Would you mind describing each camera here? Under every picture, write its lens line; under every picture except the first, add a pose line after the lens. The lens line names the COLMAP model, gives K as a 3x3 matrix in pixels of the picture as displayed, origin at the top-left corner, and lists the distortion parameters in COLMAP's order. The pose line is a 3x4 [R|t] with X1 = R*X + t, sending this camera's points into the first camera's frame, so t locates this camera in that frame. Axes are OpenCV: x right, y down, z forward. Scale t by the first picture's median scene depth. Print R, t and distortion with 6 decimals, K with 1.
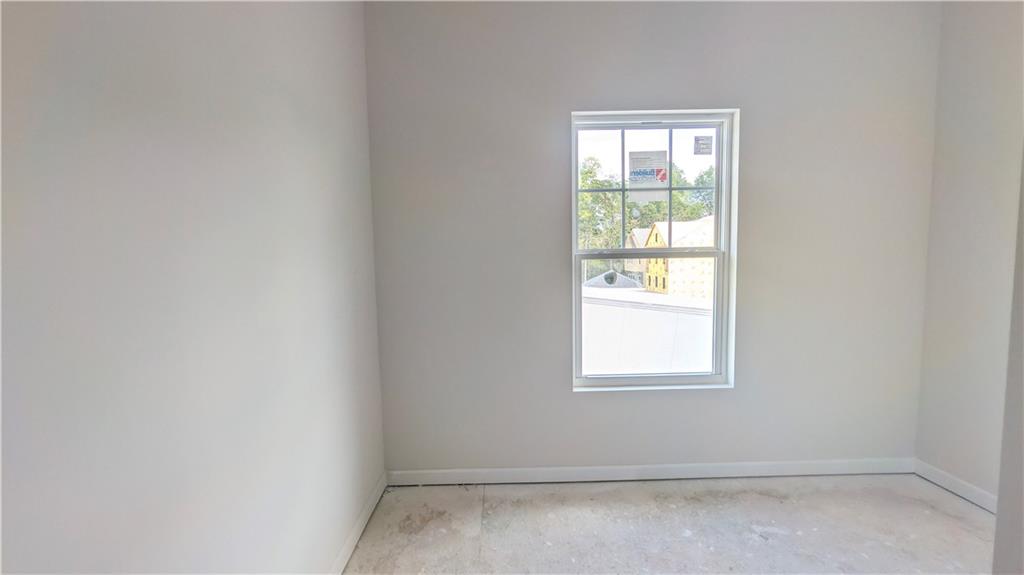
lens RADIAL K [[518.8, 0, 508.5], [0, 518.8, 284.0], [0, 0, 1]] dist [0.037355, 0.000011]
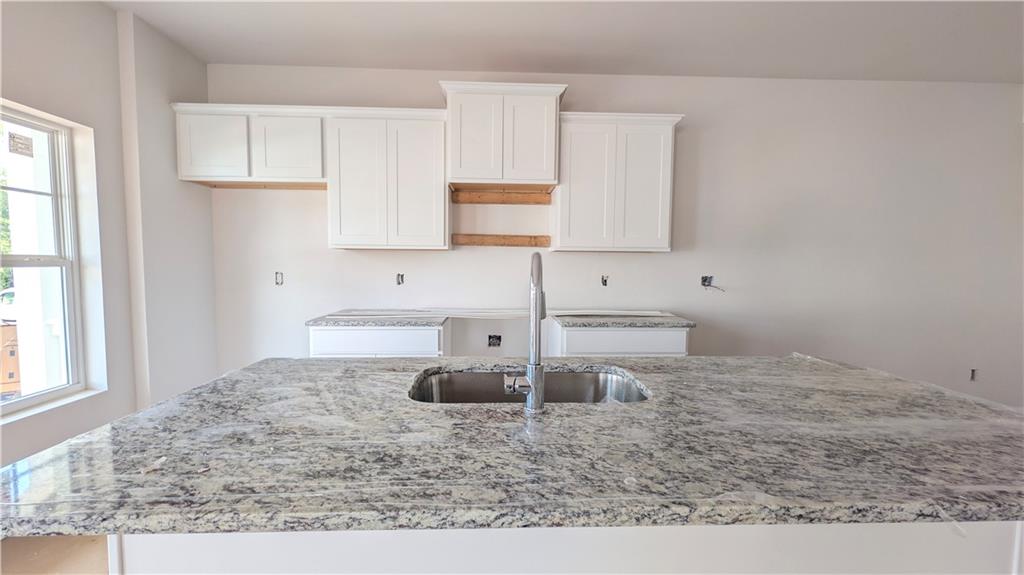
lens RADIAL K [[396.3, 0, 507.4], [0, 396.3, 287.4], [0, 0, 1]] dist [0.003201, 0.000138]
pose [[-0.019179, -0.050400, 0.998545, -0.364598], [0.092915, 0.994317, 0.051971, 0.027751], [-0.995489, 0.093777, -0.014387, 0.185550]]
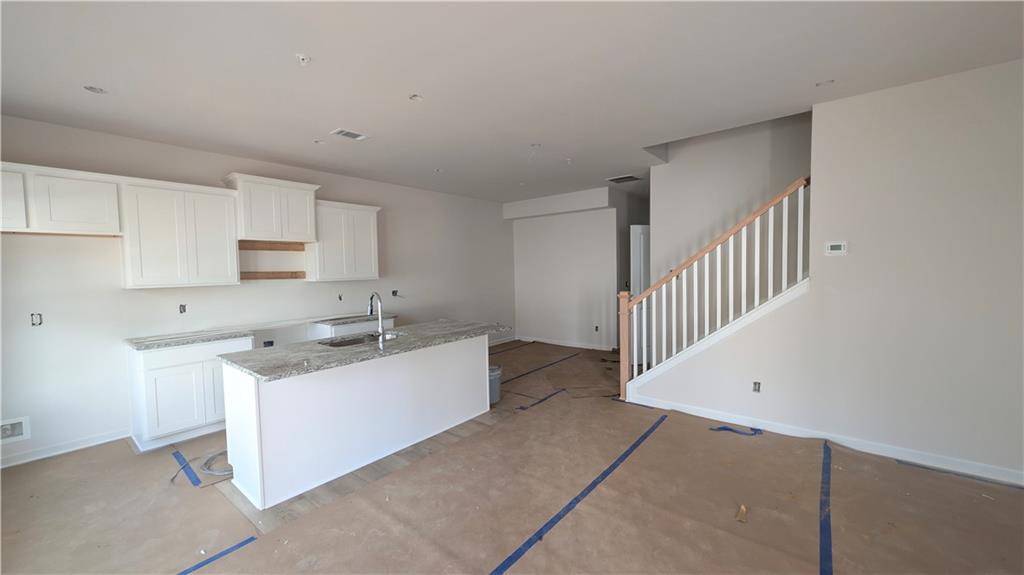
lens RADIAL K [[396.3, 0, 509.9], [0, 396.3, 283.1], [0, 0, 1]] dist [0.003201, 0.000138]
pose [[-0.762985, 0.003063, 0.646409, -1.019297], [0.094809, 0.989705, 0.107217, -0.091876], [-0.639425, 0.143091, -0.755421, 0.754106]]
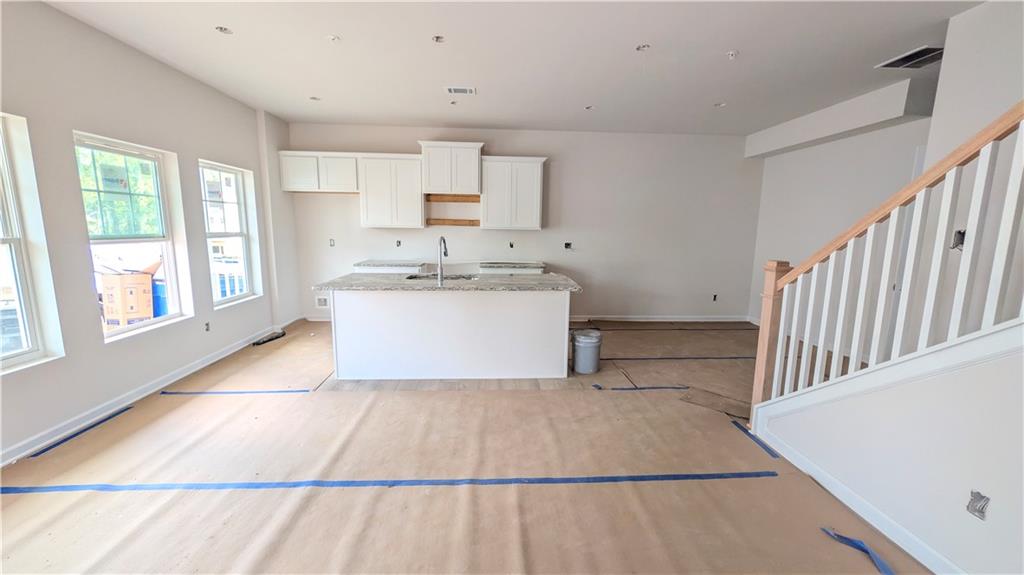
lens RADIAL K [[396.3, 0, 505.3], [0, 396.3, 287.2], [0, 0, 1]] dist [0.003201, 0.000138]
pose [[-0.031872, -0.136841, 0.990080, -1.265857], [0.088005, 0.986352, 0.139159, 0.020579], [-0.995610, 0.091567, -0.019395, -0.008900]]
